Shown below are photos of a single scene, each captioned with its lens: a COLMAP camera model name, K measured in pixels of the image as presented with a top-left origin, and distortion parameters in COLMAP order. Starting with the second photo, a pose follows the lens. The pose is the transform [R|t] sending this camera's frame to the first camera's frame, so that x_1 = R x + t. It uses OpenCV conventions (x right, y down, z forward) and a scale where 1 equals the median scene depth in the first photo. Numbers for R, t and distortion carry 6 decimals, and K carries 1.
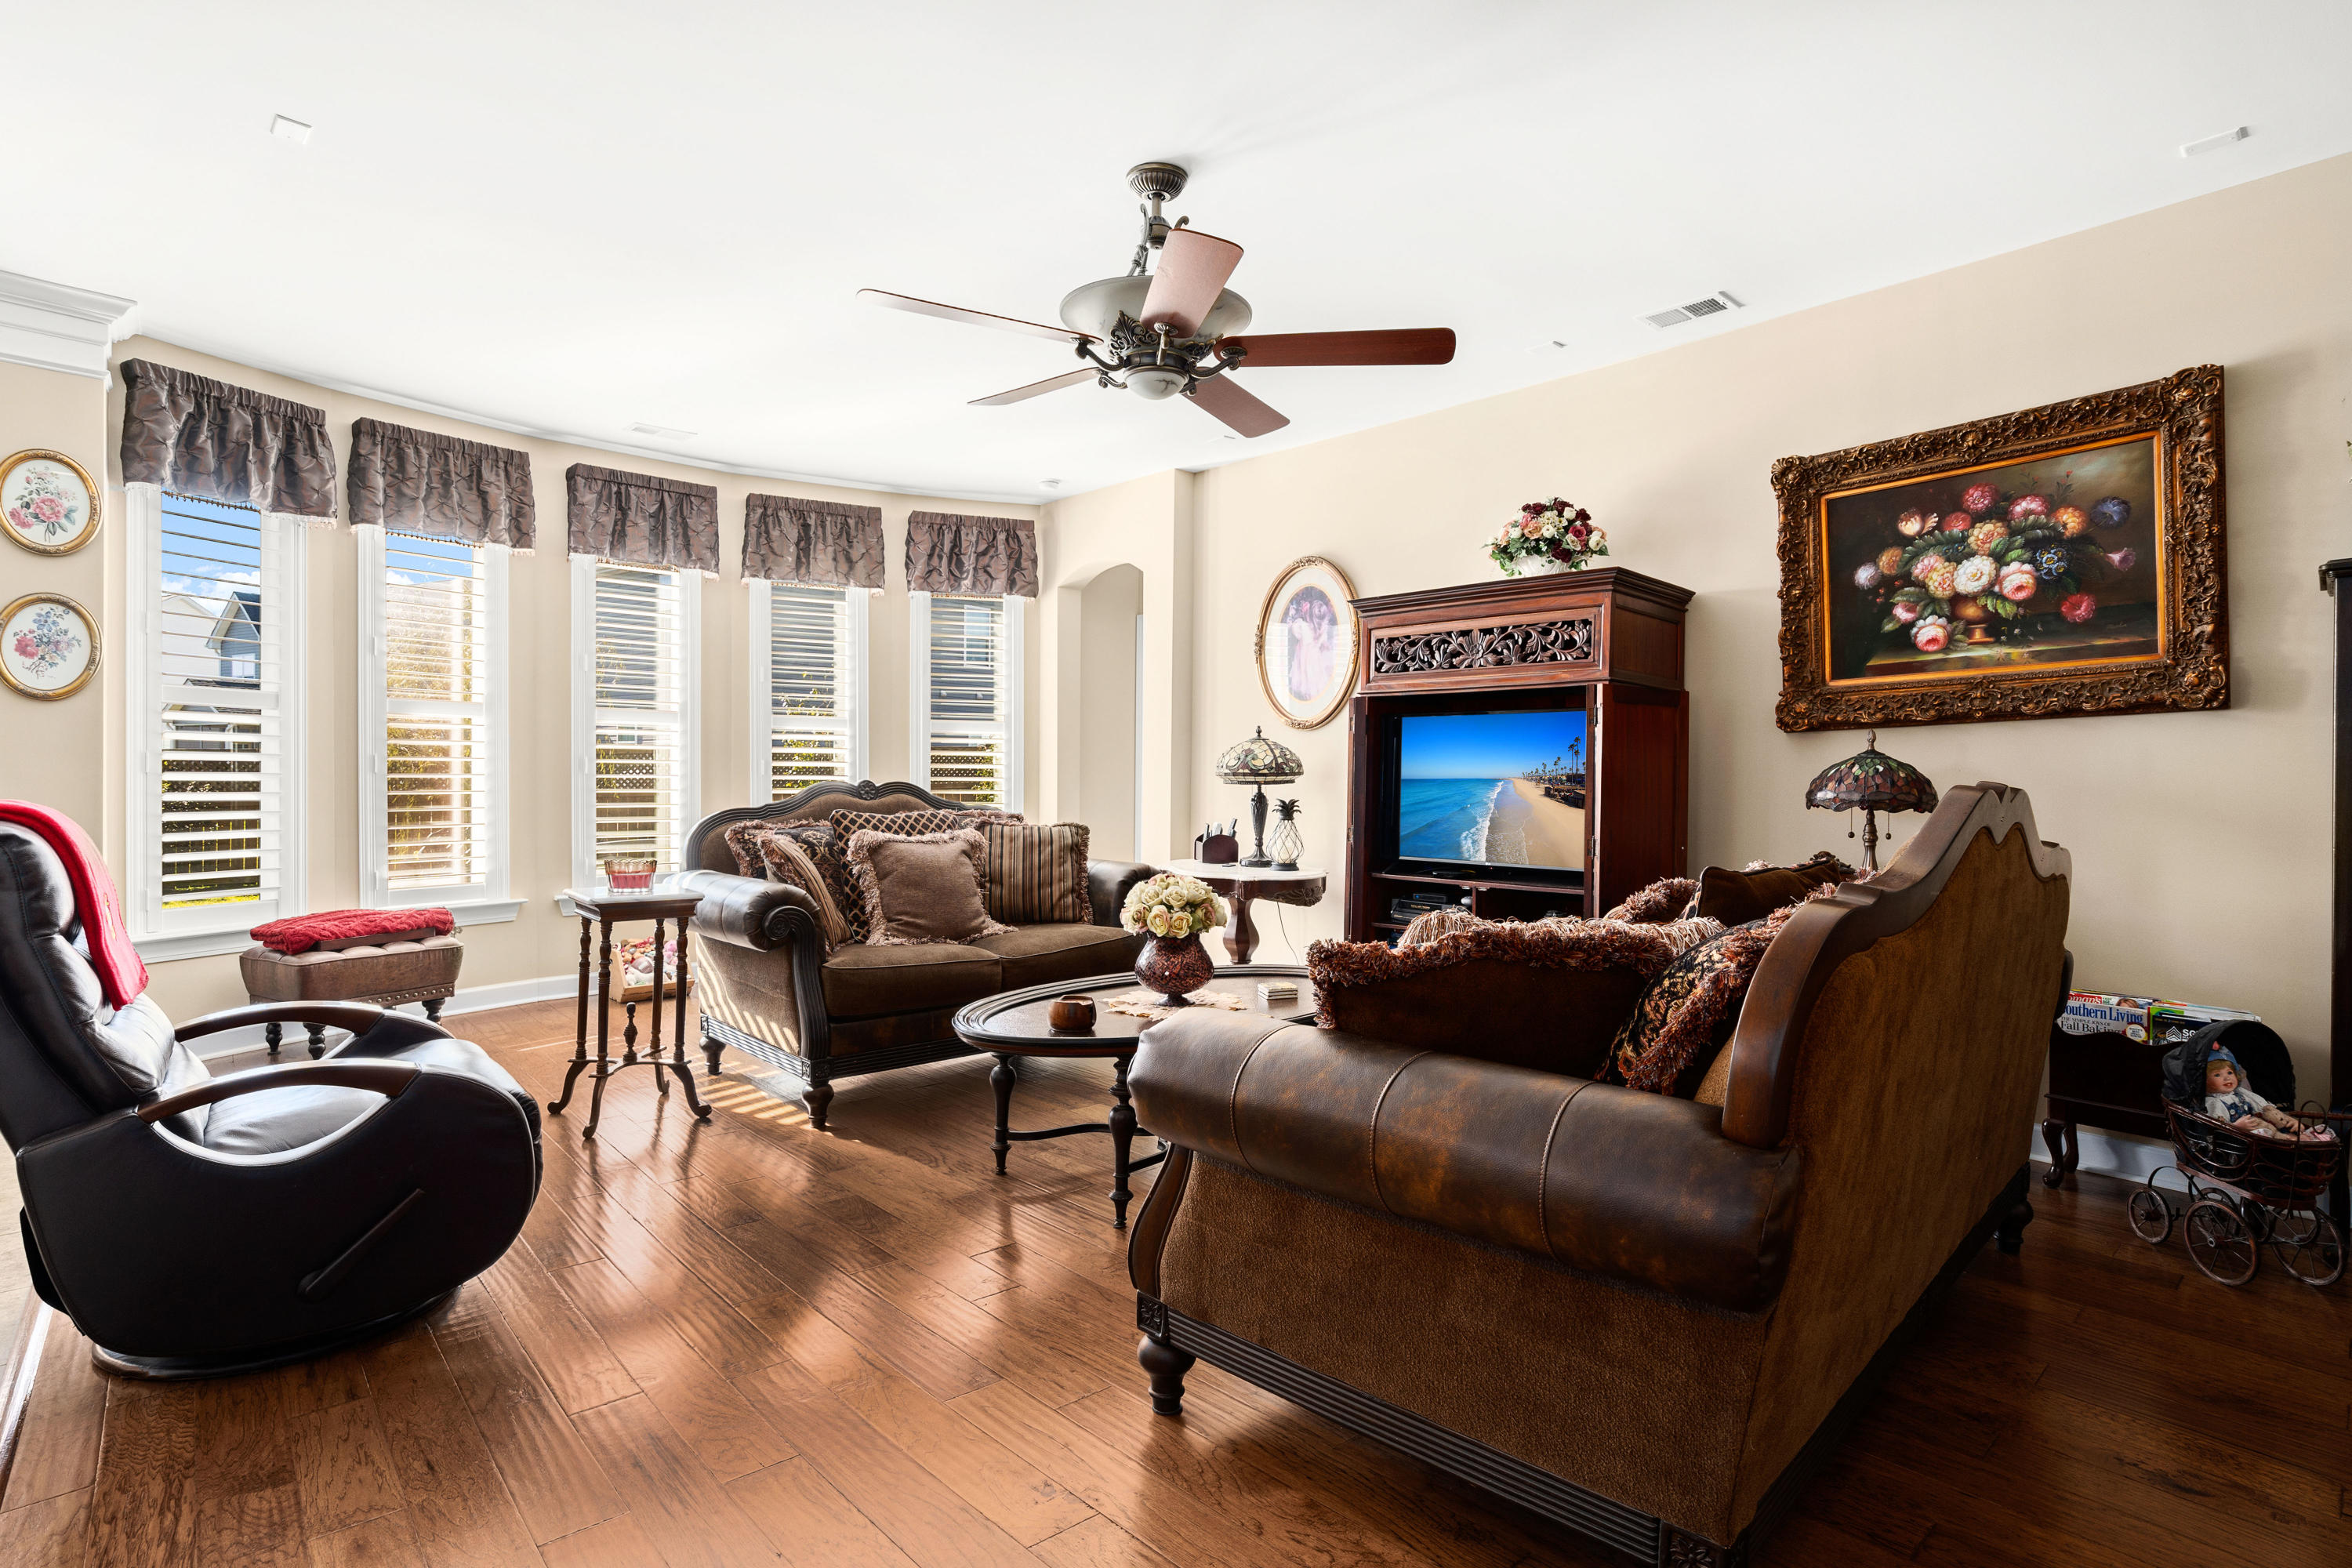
lens RADIAL K [[1115.5, 0, 1160.0], [0, 1115.5, 791.7], [0, 0, 1]] dist [-0.029096, -0.001567]
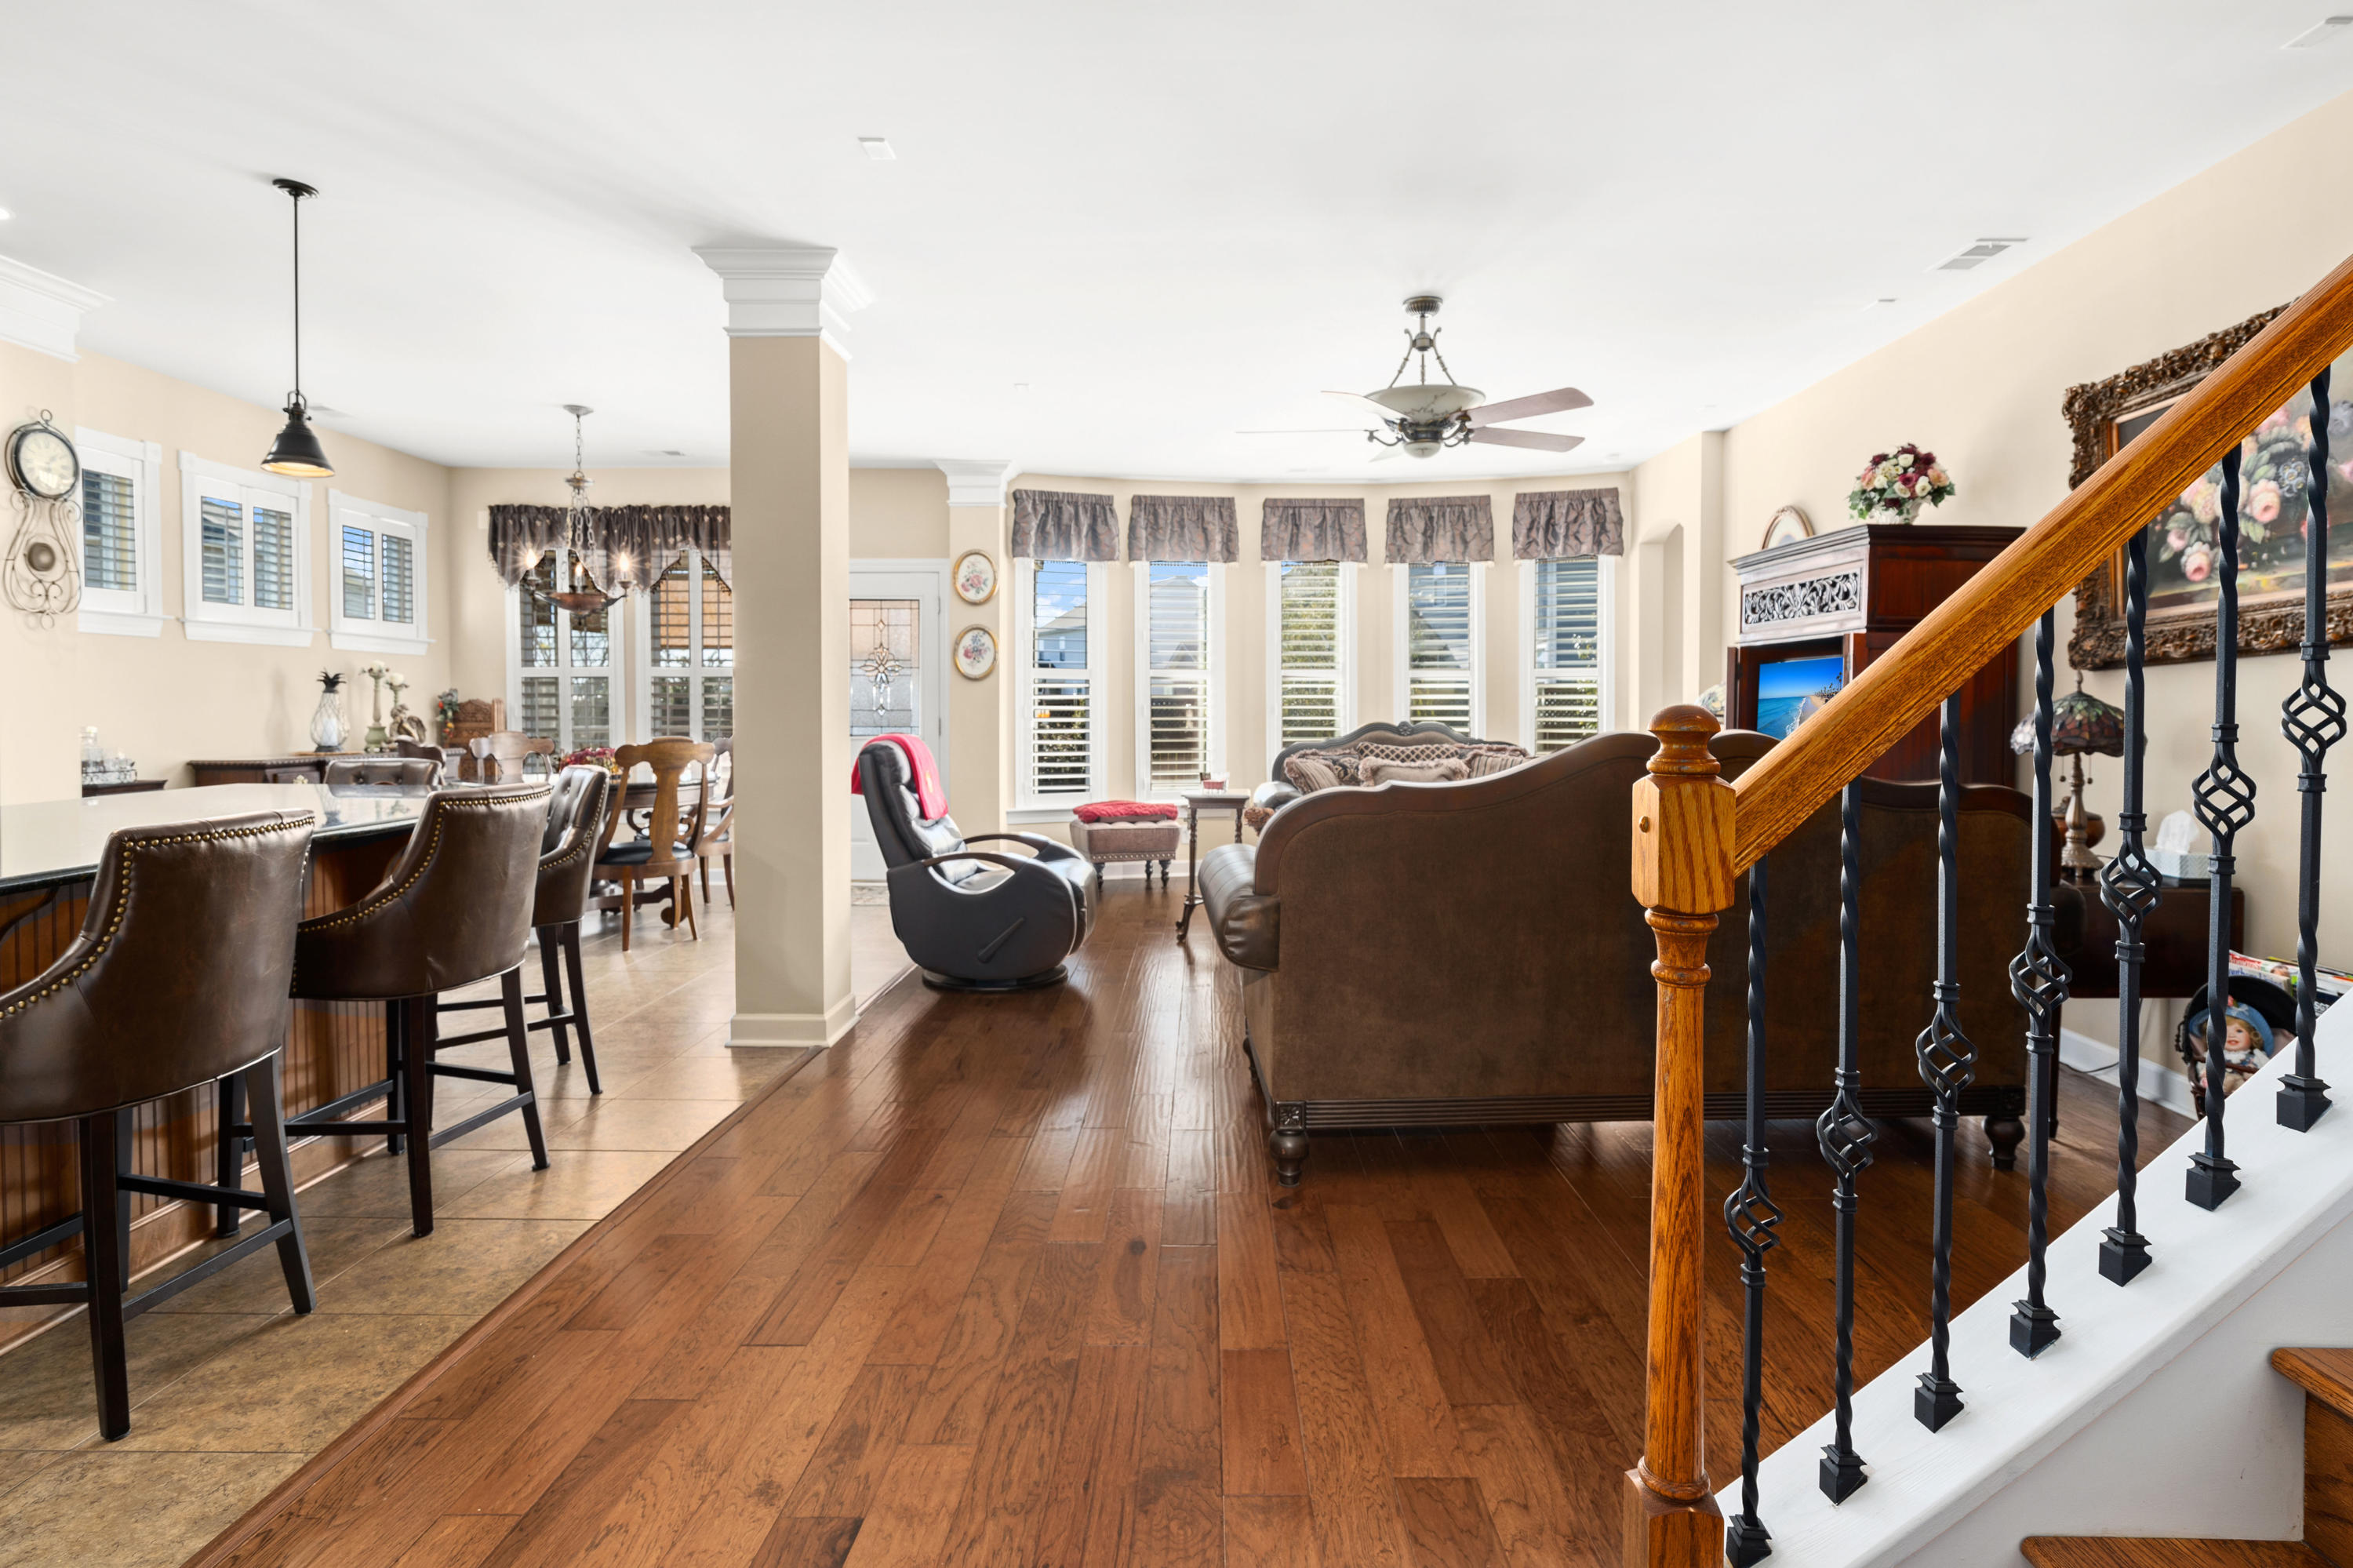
lens RADIAL K [[1215.1, 0, 1193.2], [0, 1215.1, 765.1], [0, 0, 1]] dist [-0.066570, 0.000188]
pose [[0.710094, 0.025042, -0.703662, 0.637677], [-0.006796, 0.999565, 0.028715, 0.002533], [0.704074, -0.015609, 0.709955, -0.222327]]
